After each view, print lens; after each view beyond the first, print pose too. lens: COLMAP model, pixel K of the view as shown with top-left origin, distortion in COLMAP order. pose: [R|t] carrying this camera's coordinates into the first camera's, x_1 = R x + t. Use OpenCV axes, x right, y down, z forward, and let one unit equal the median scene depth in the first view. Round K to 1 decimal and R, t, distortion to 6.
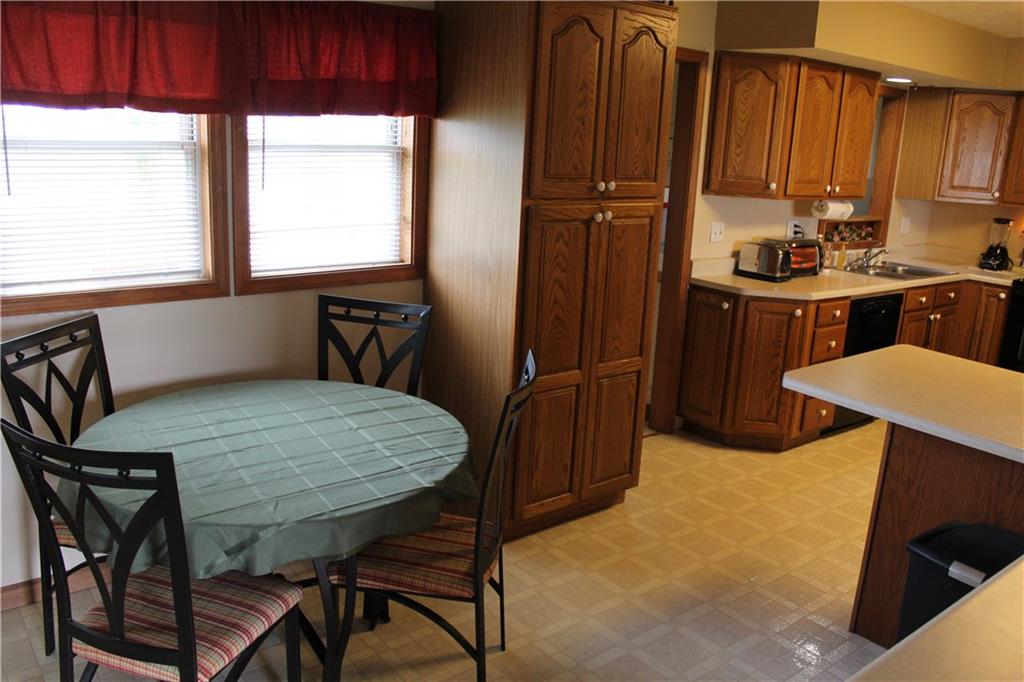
lens RADIAL K [[855.6, 0, 512.0], [0, 855.6, 341.0], [0, 0, 1]] dist [-0.163864, 0.143669]
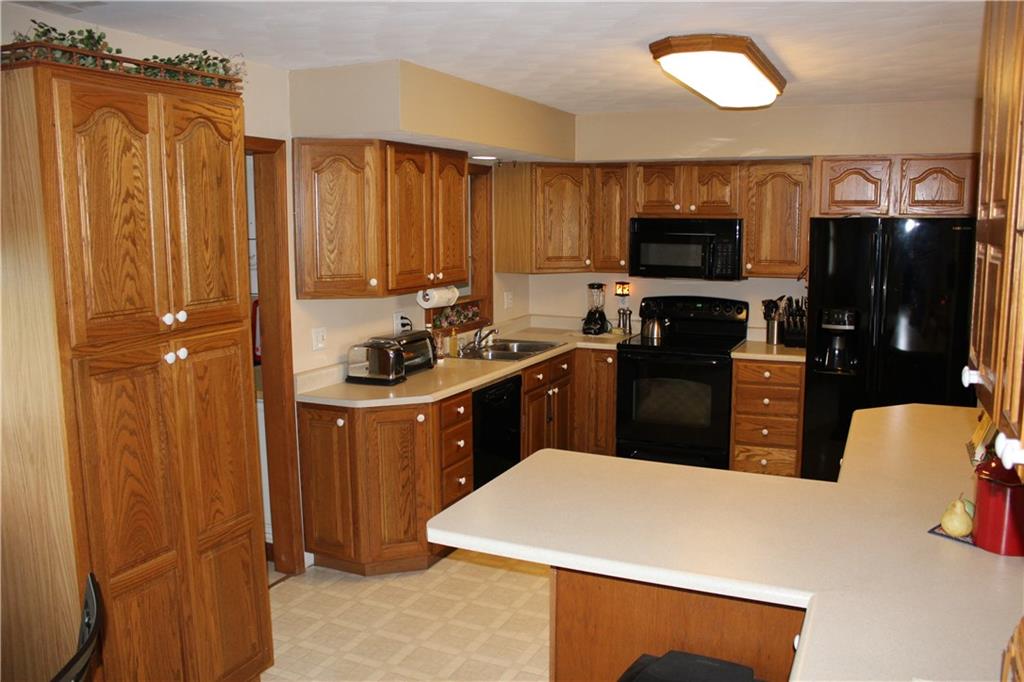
lens RADIAL K [[855.6, 0, 512.0], [0, 855.6, 341.0], [0, 0, 1]] dist [-0.163864, 0.143669]
pose [[0.890042, -0.119349, 0.439979, 0.030477], [0.158027, 0.986054, -0.052197, -0.047763], [-0.427614, 0.115986, 0.896490, 0.114337]]
